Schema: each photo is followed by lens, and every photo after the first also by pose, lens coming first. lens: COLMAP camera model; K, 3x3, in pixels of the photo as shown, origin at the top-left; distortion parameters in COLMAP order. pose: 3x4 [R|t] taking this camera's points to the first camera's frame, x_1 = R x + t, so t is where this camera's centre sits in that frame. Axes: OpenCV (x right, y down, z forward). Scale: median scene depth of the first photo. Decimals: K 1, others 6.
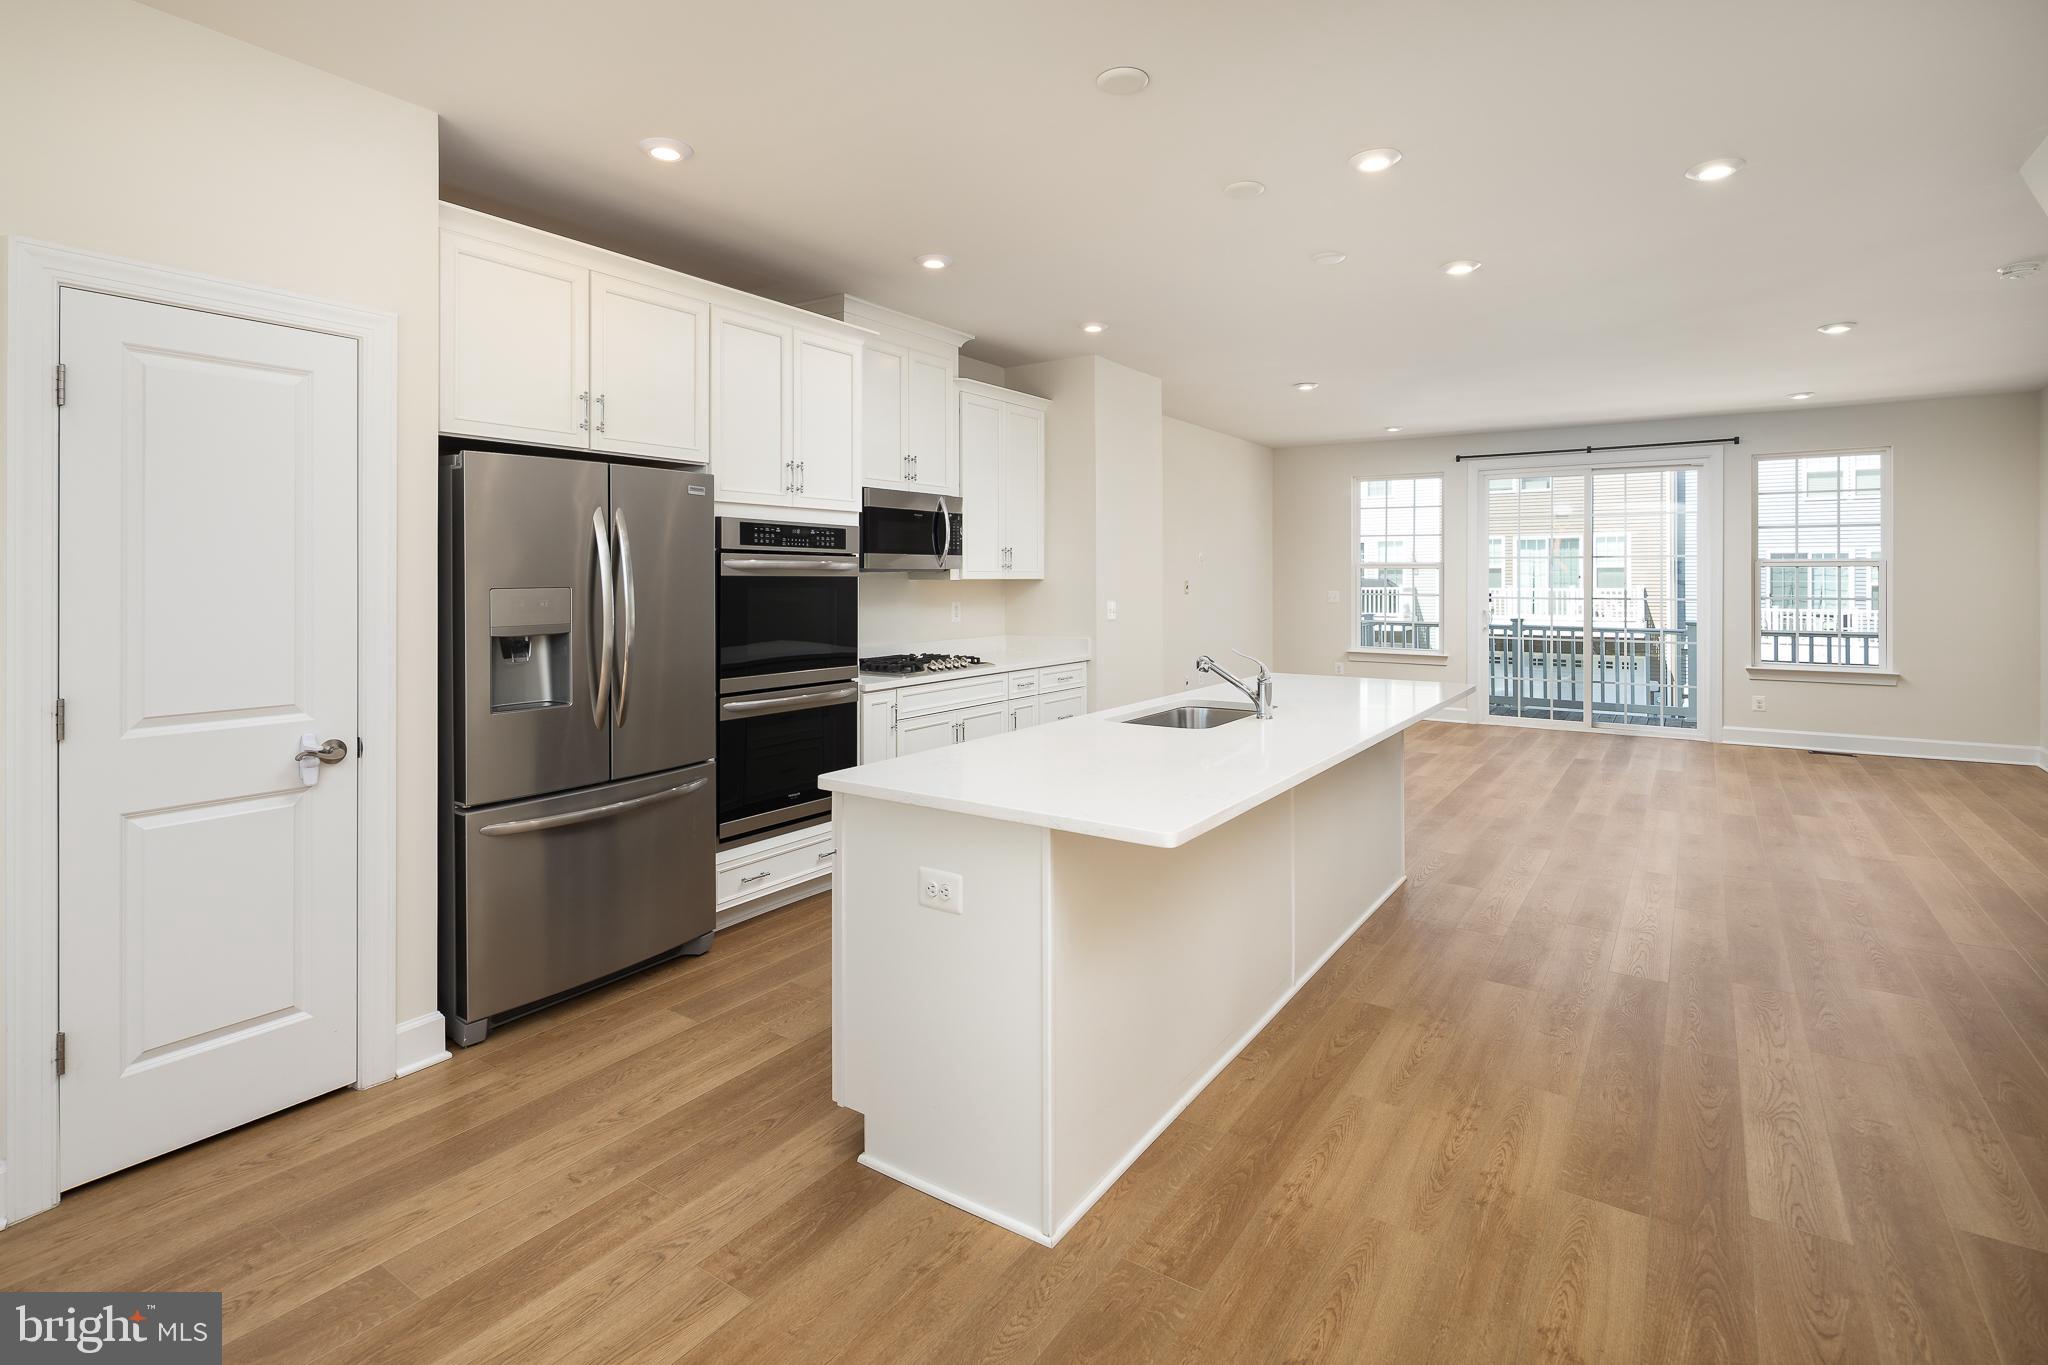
lens RADIAL K [[998.7, 0, 1010.6], [0, 998.7, 570.9], [0, 0, 1]] dist [-0.000085, -0.001608]
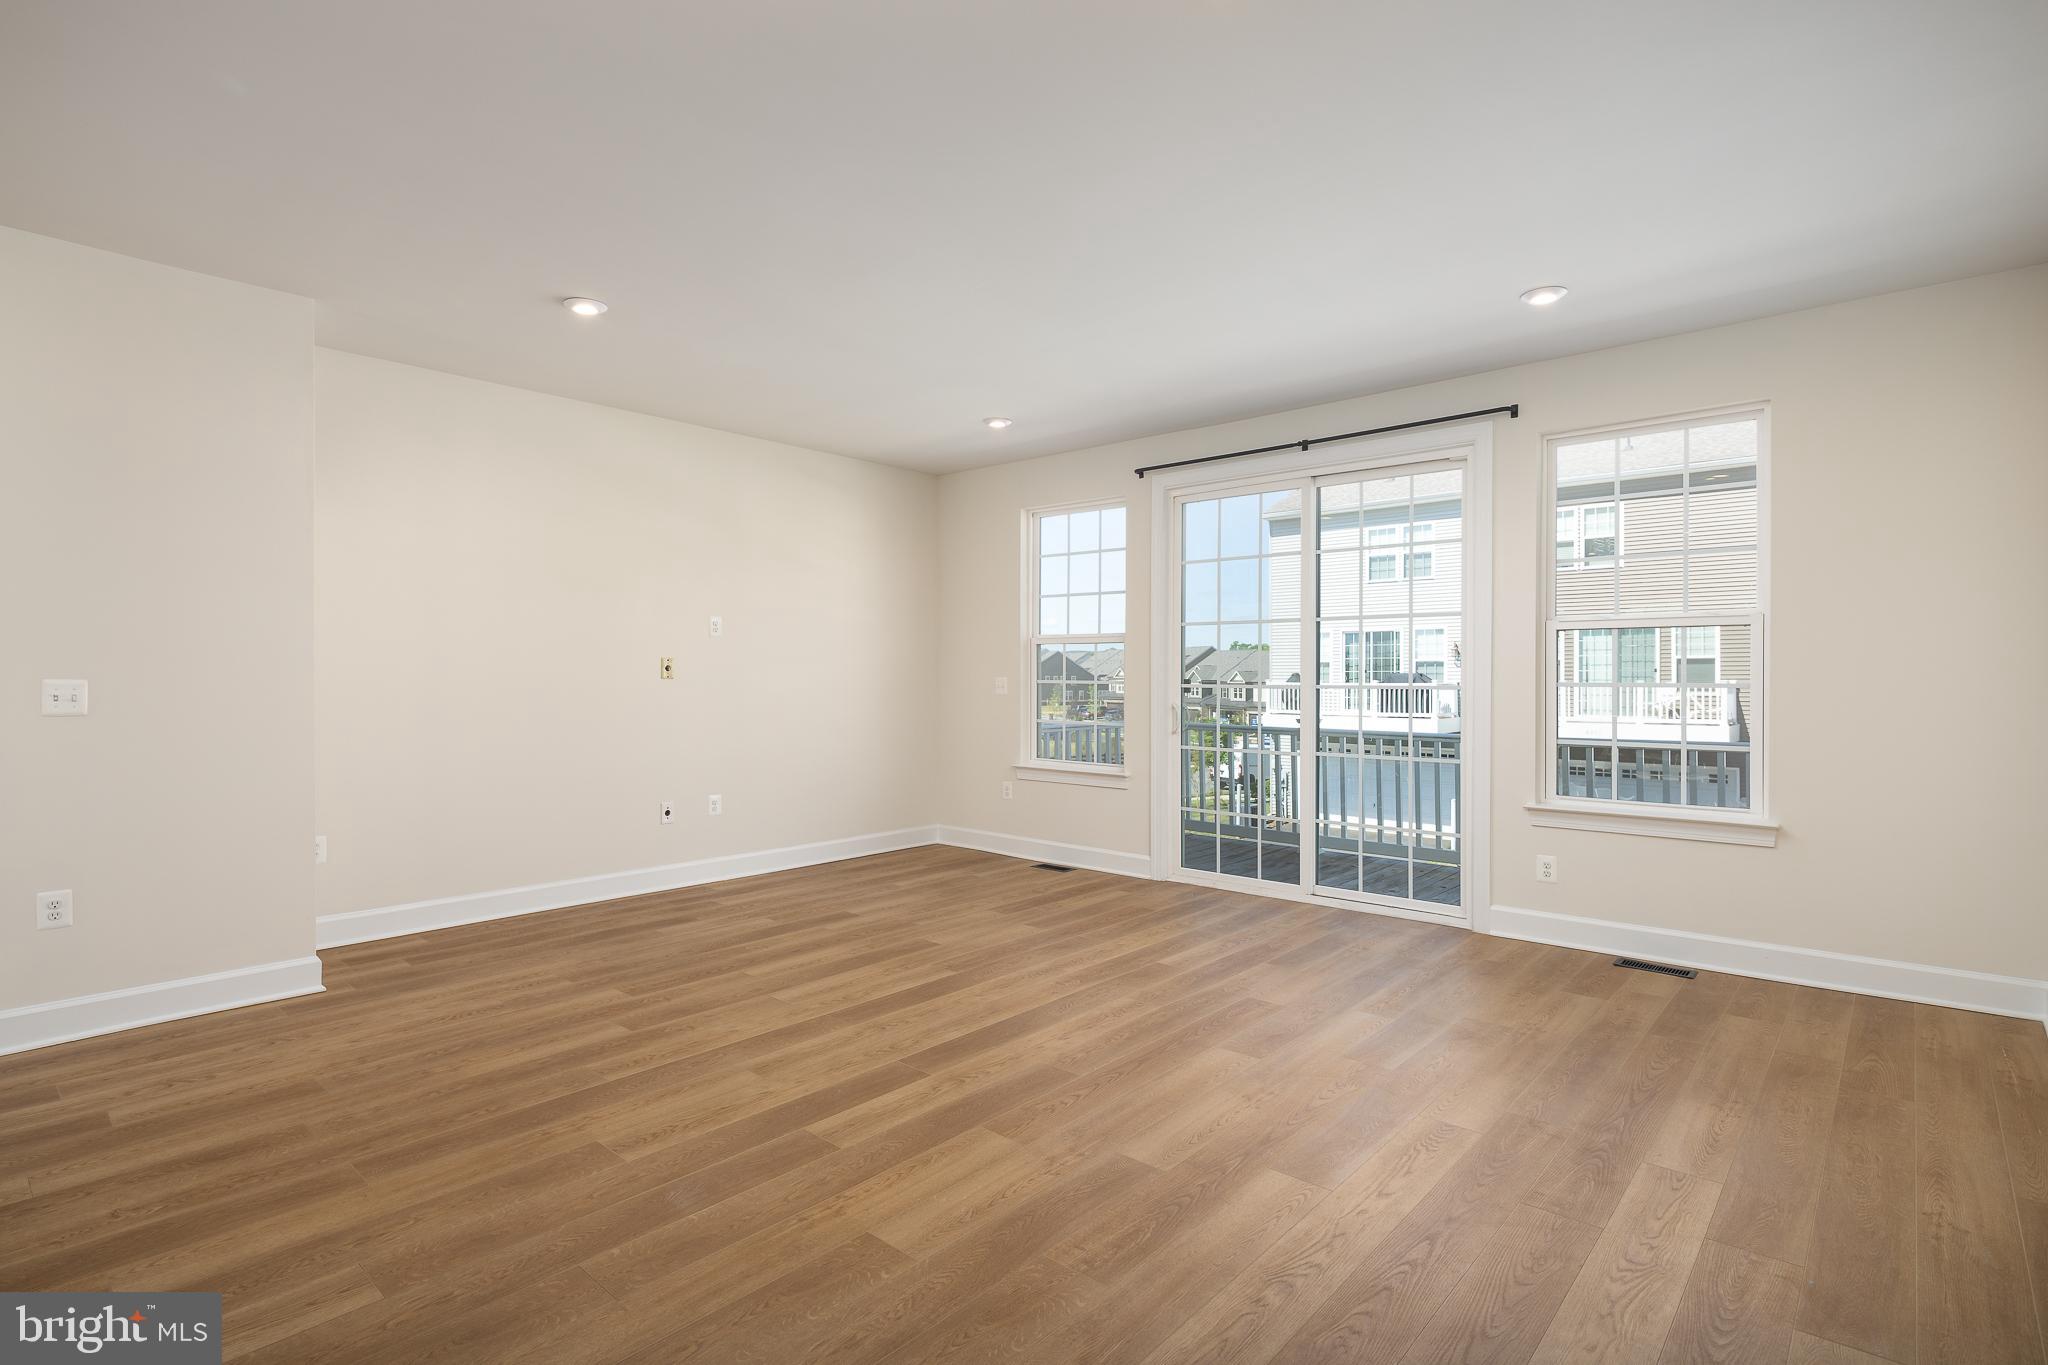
lens RADIAL K [[995.1, 0, 1013.6], [0, 995.1, 678.0], [0, 0, 1]] dist [0.000881, -0.001247]
pose [[0.991970, 0.000309, -0.126475, 0.784722], [0.000774, 0.999963, 0.008516, 0.028324], [0.126473, -0.008545, 0.991933, 0.599903]]
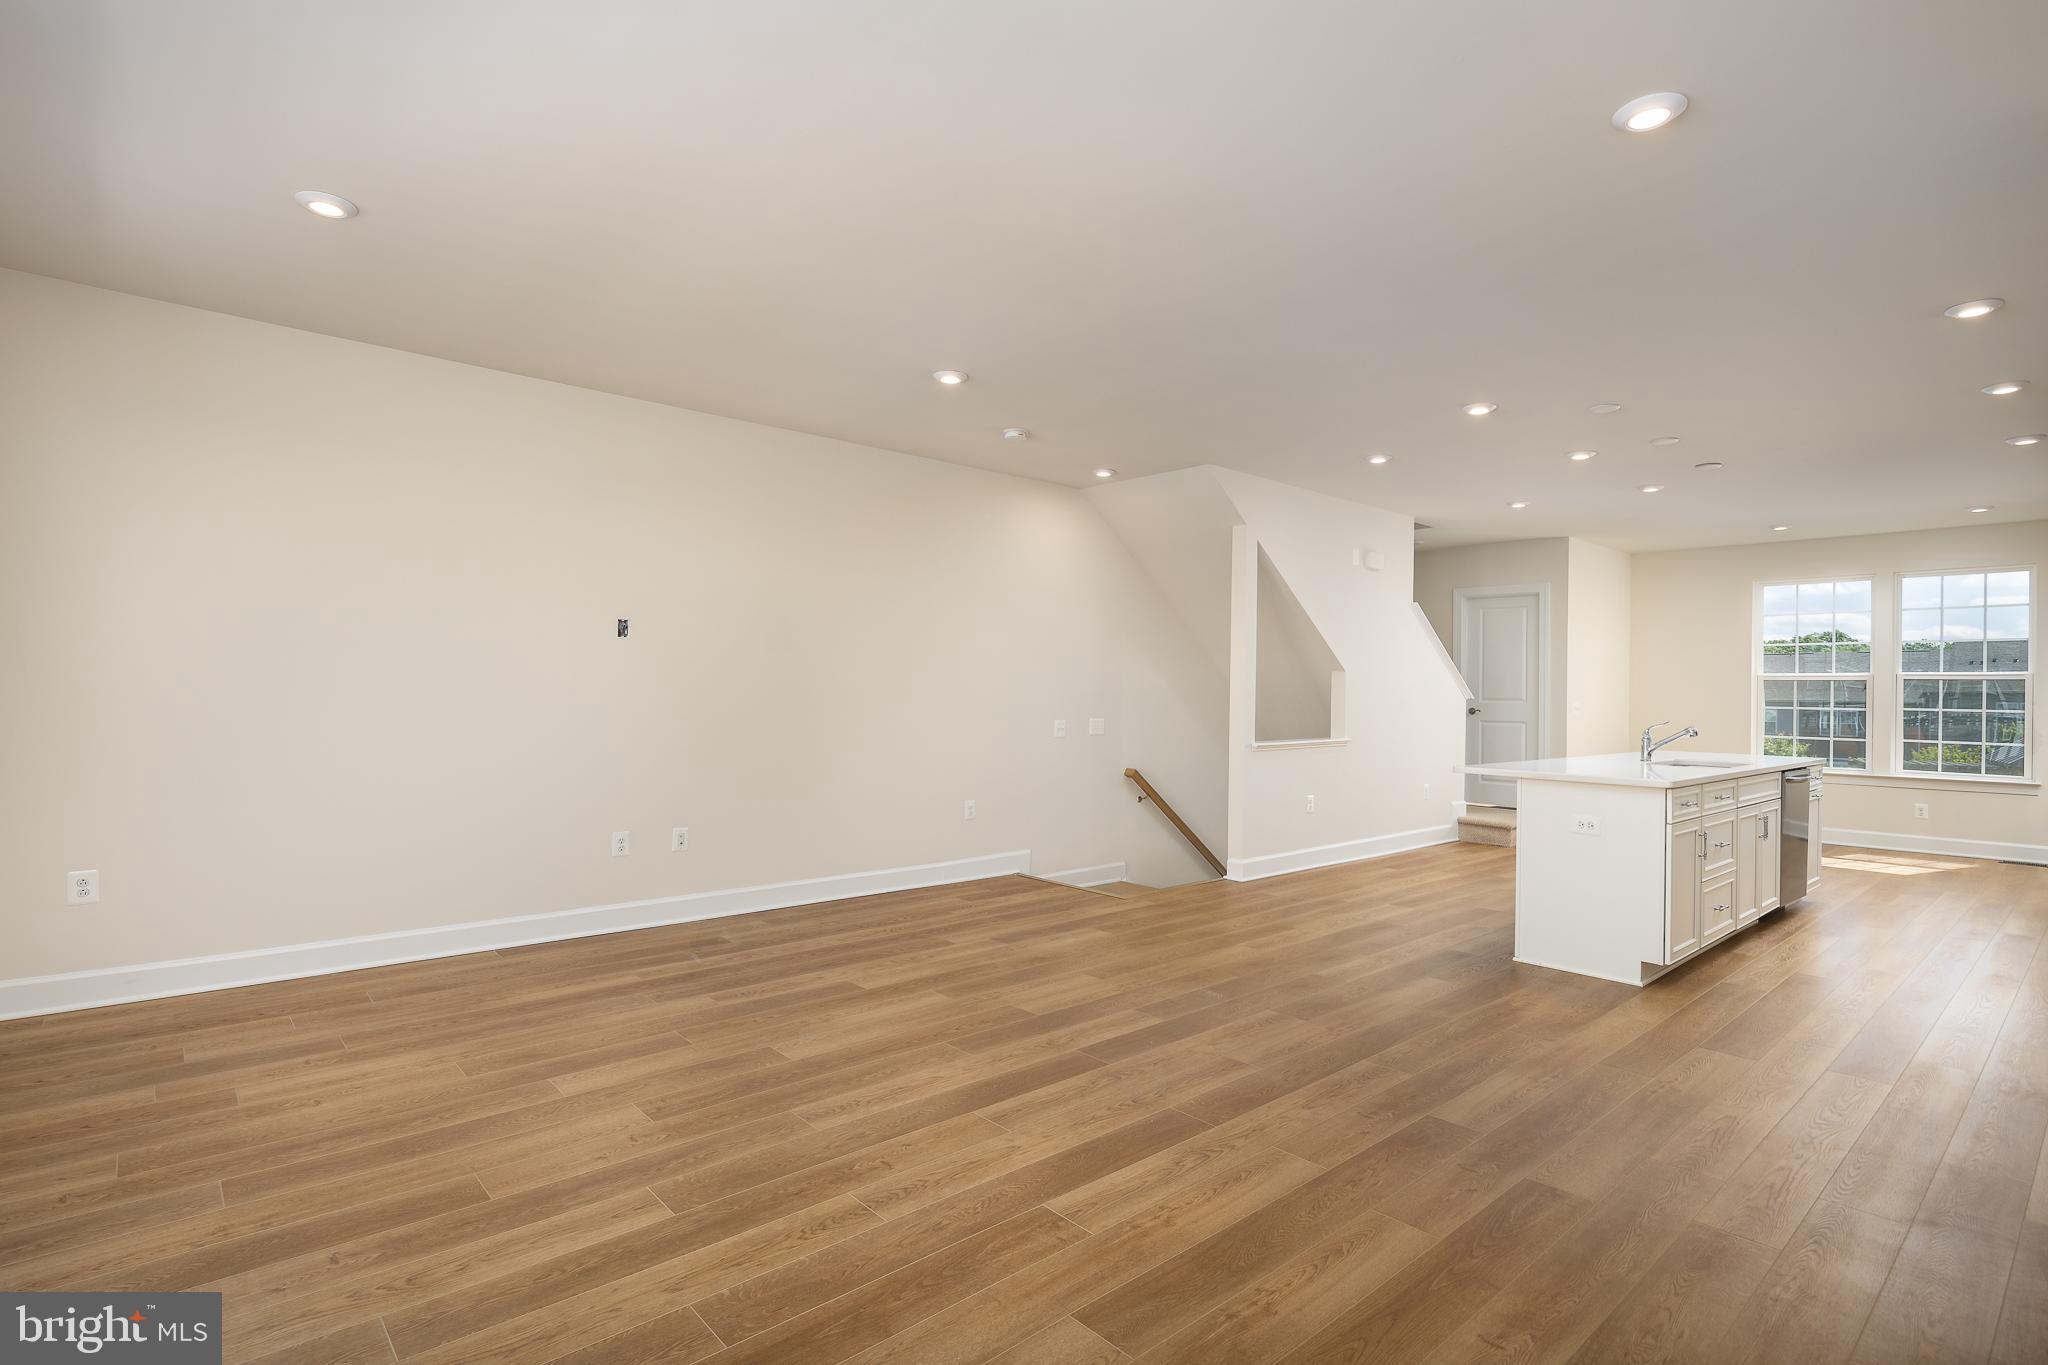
lens RADIAL K [[995.1, 0, 1013.6], [0, 995.1, 678.0], [0, 0, 1]] dist [0.000881, -0.001247]
pose [[-0.969963, -0.009477, 0.243068, 0.550064], [-0.015132, 0.999656, -0.021409, 0.036346], [-0.242781, -0.024444, -0.969773, 1.800949]]
